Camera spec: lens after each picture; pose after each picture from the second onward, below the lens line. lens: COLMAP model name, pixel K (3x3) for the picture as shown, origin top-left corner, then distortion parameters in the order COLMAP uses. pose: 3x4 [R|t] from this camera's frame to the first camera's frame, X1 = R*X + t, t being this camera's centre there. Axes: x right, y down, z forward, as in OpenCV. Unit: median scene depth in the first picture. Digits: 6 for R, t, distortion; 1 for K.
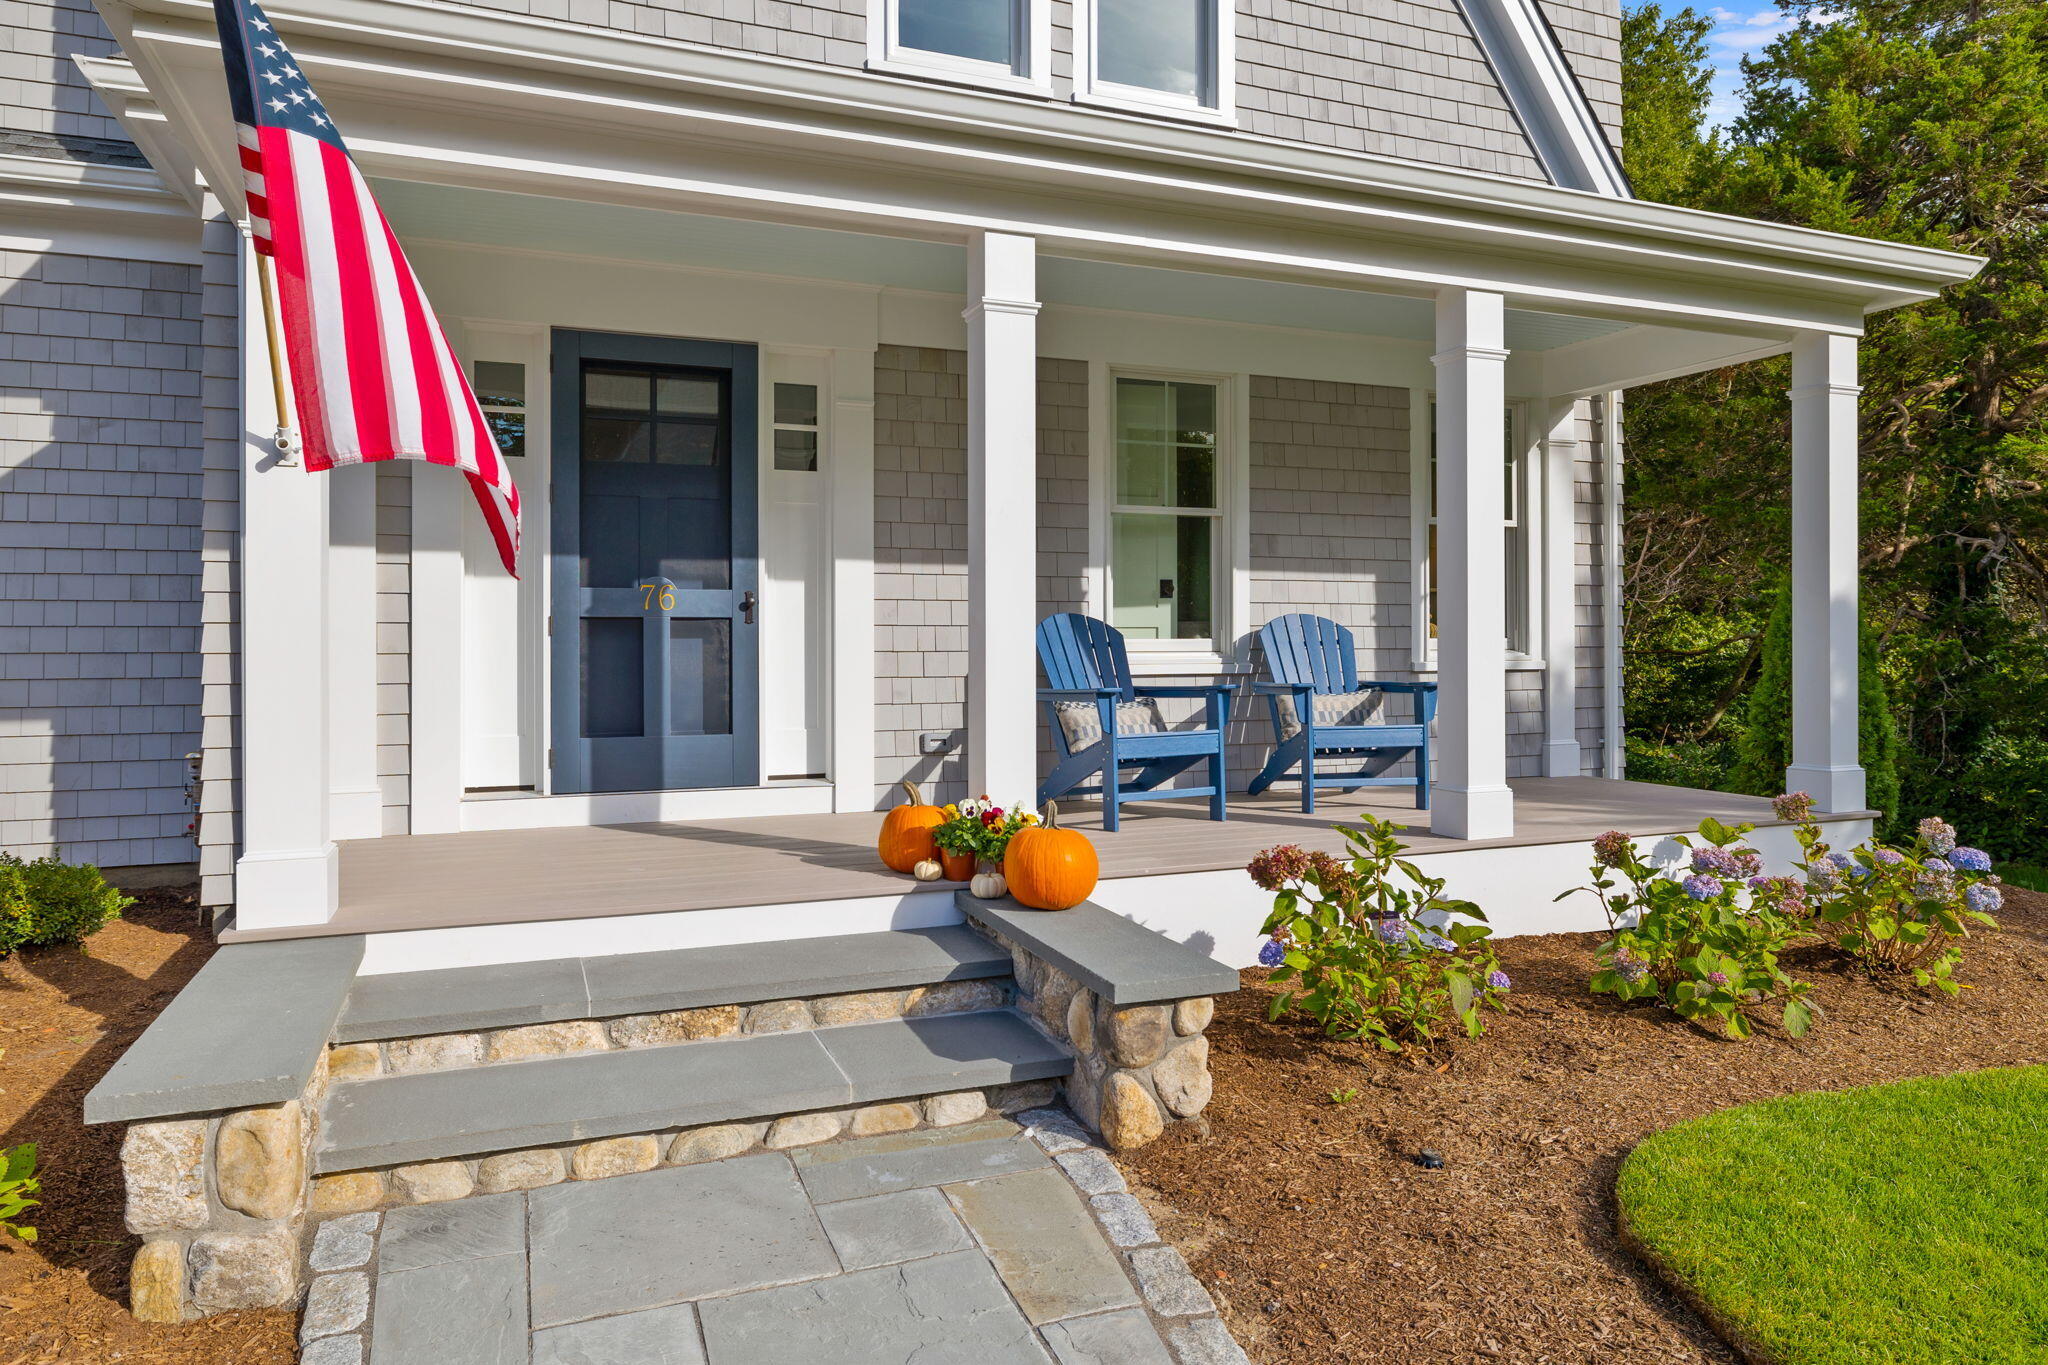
lens RADIAL K [[1273.7, 0, 1049.1], [0, 1273.7, 626.1], [0, 0, 1]] dist [-0.003571, 0.000700]
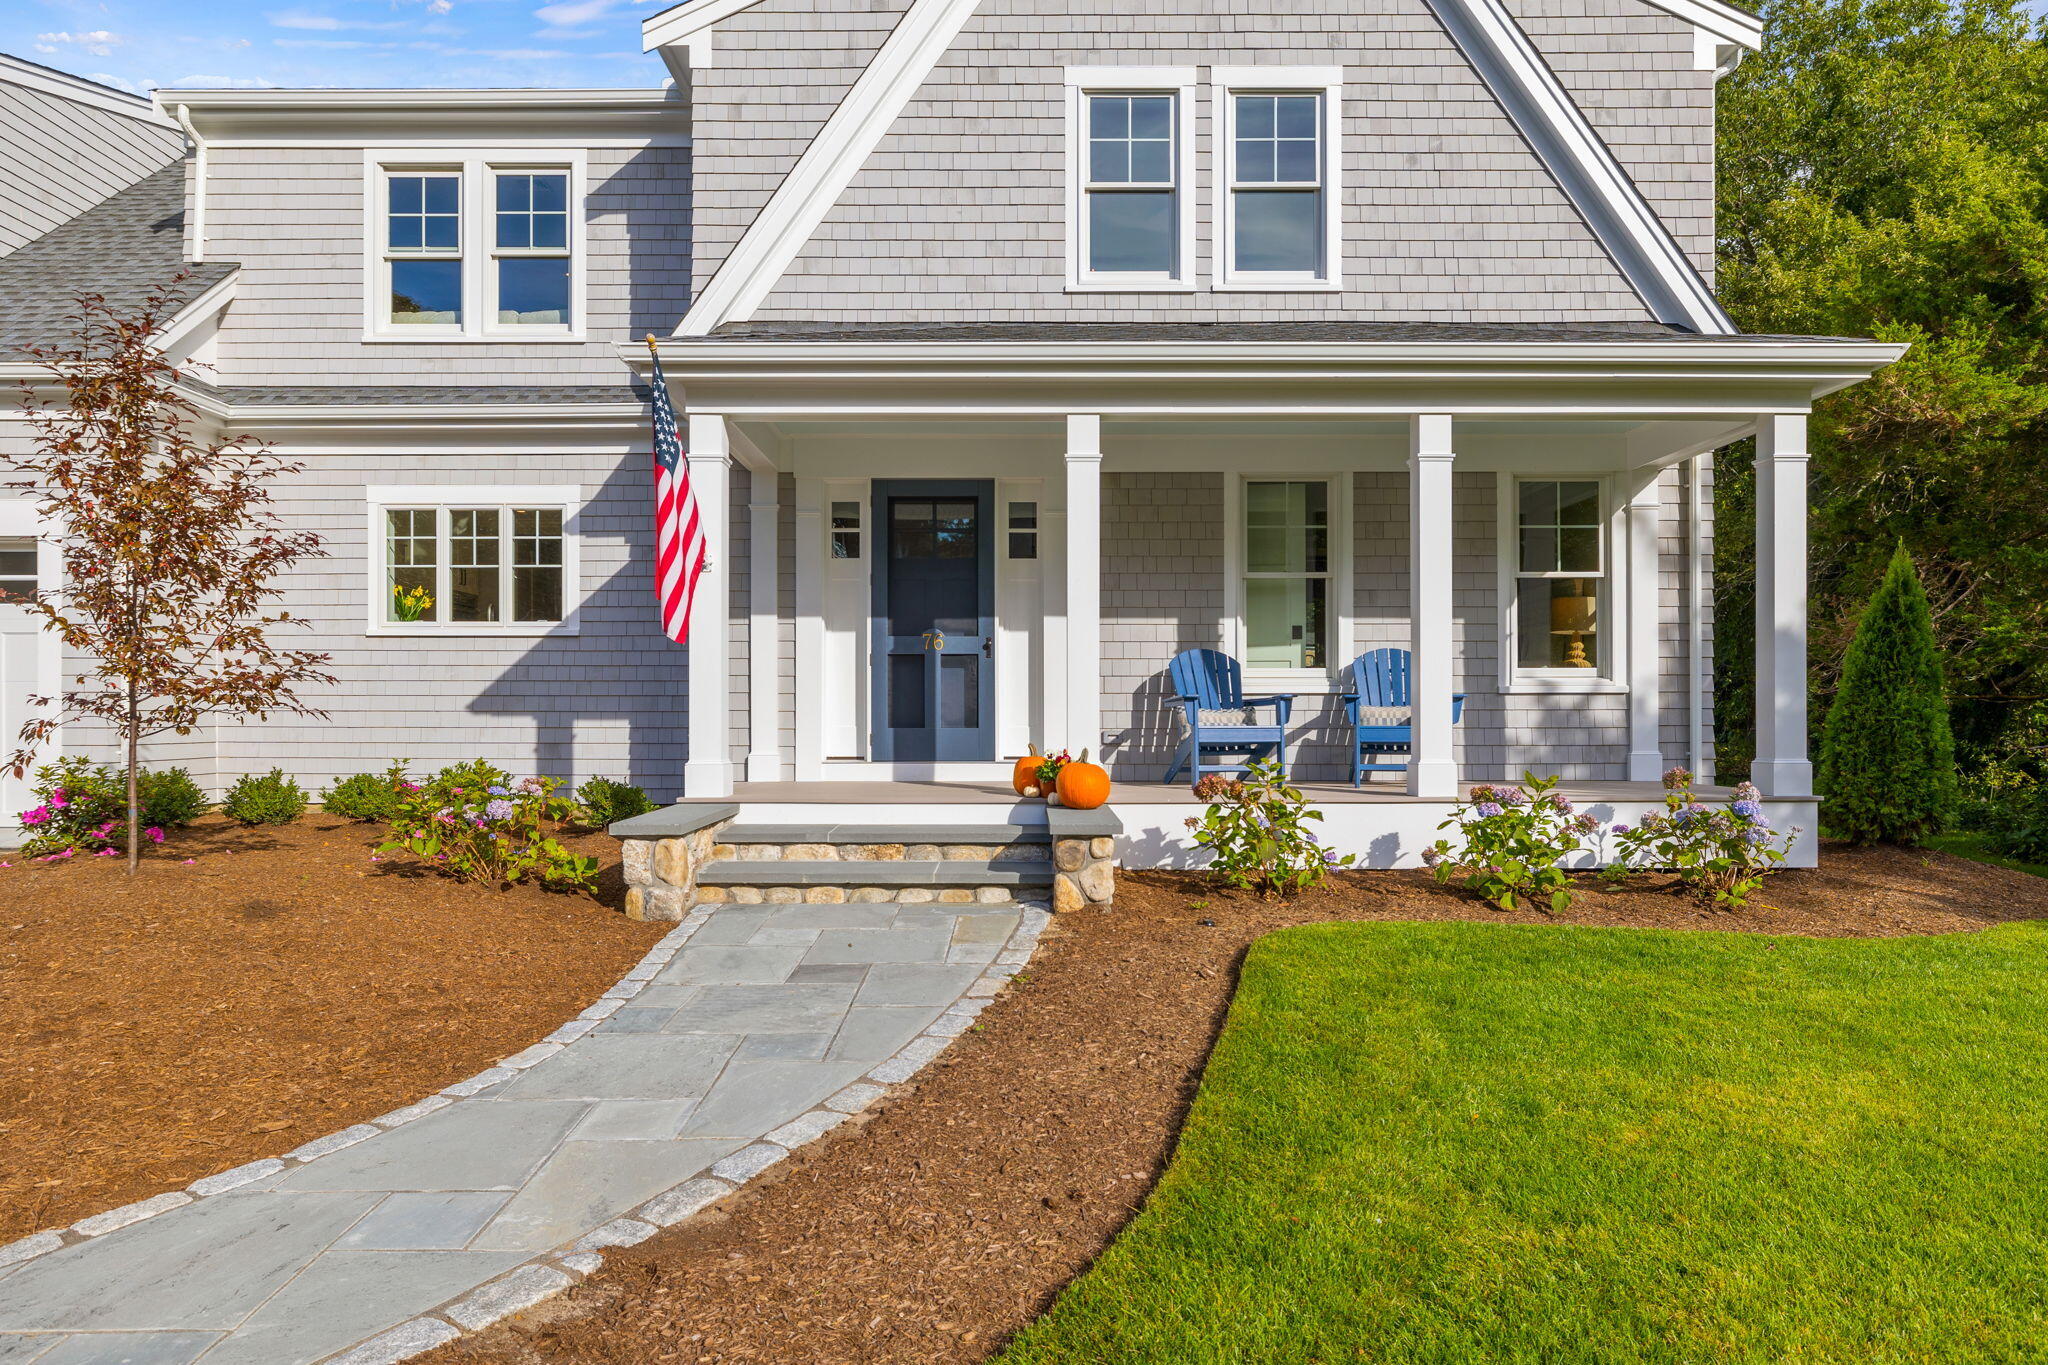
lens RADIAL K [[1196.1, 0, 1023.3], [0, 1196.1, 694.4], [0, 0, 1]] dist [-0.007779, -0.001293]
pose [[0.930549, -0.002520, -0.366158, 0.349267], [0.003025, 0.999995, 0.000804, 0.042492], [0.366154, -0.001856, 0.930552, -0.362485]]
